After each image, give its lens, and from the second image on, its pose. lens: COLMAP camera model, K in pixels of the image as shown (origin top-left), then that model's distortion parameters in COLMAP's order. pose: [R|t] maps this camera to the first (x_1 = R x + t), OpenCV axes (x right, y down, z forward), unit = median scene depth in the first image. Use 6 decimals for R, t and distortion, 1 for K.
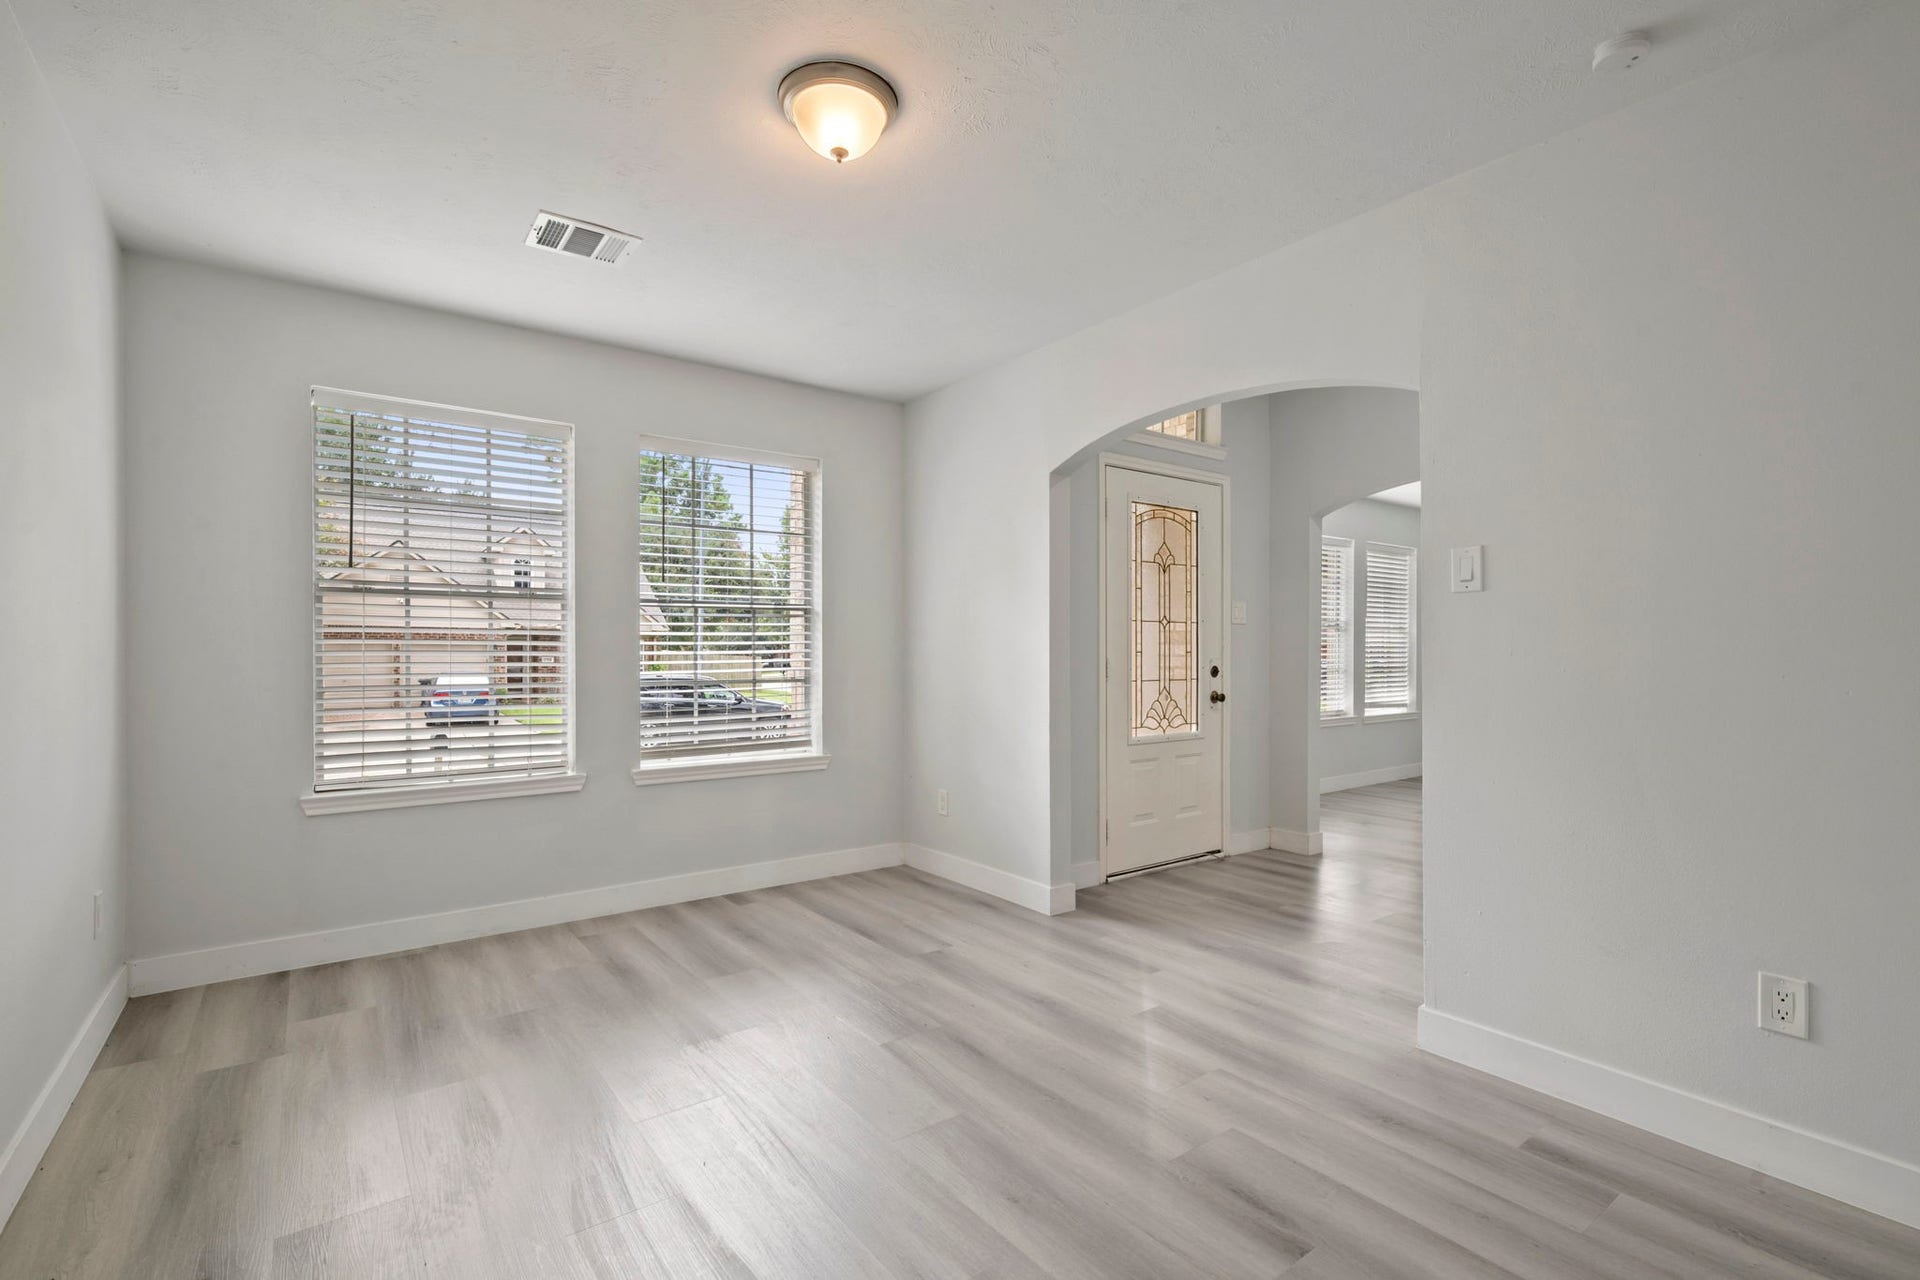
lens RADIAL K [[859.5, 0, 968.4], [0, 859.5, 641.5], [0, 0, 1]] dist [0.000989, -0.000156]
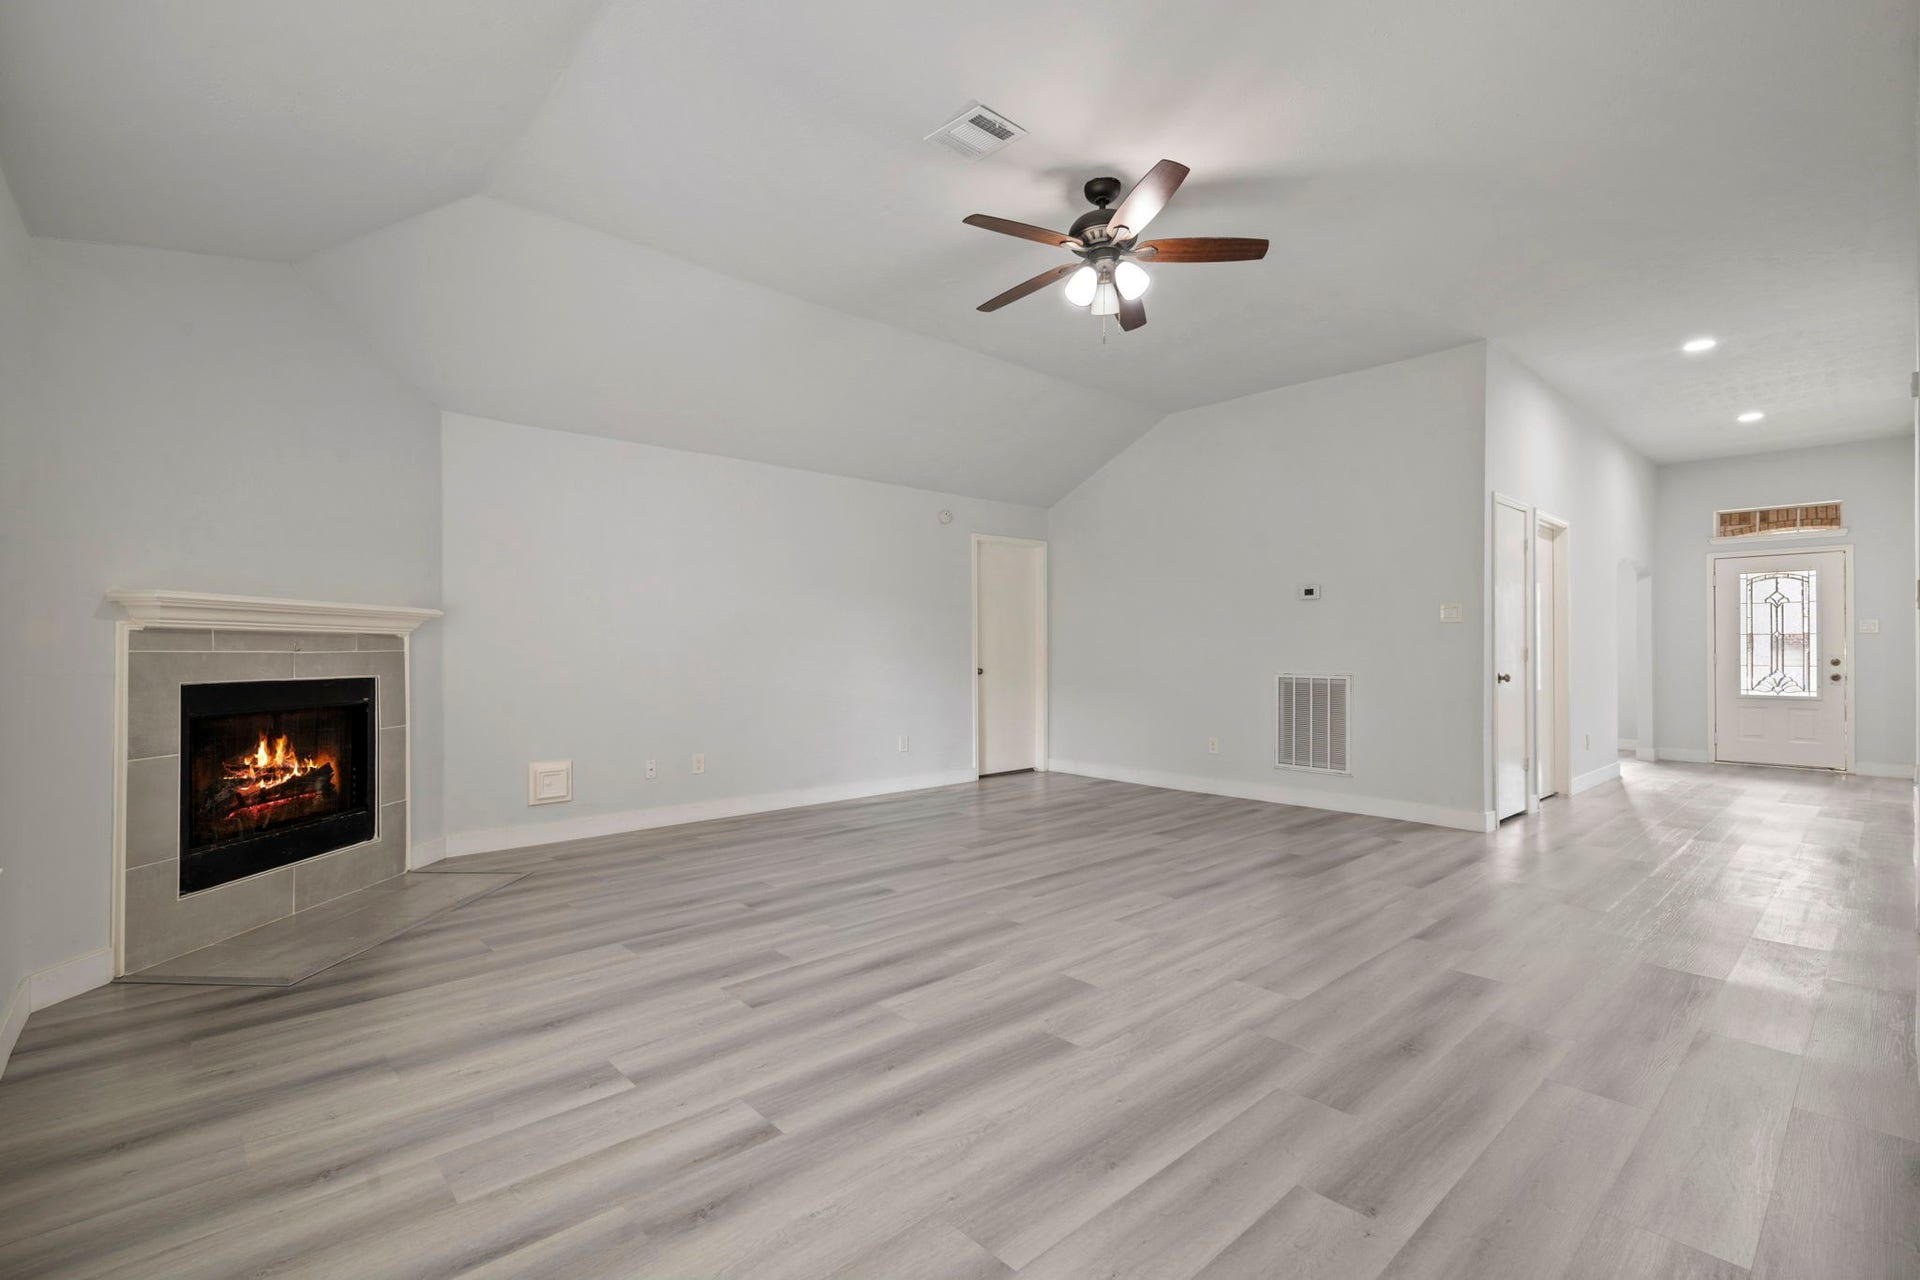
lens RADIAL K [[859.5, 0, 968.4], [0, 859.5, 641.5], [0, 0, 1]] dist [0.000989, -0.000156]
pose [[0.095024, -0.003767, -0.995468, 1.900769], [0.002898, 0.999990, -0.003508, -0.005456], [0.995471, -0.002551, 0.095033, -0.906229]]
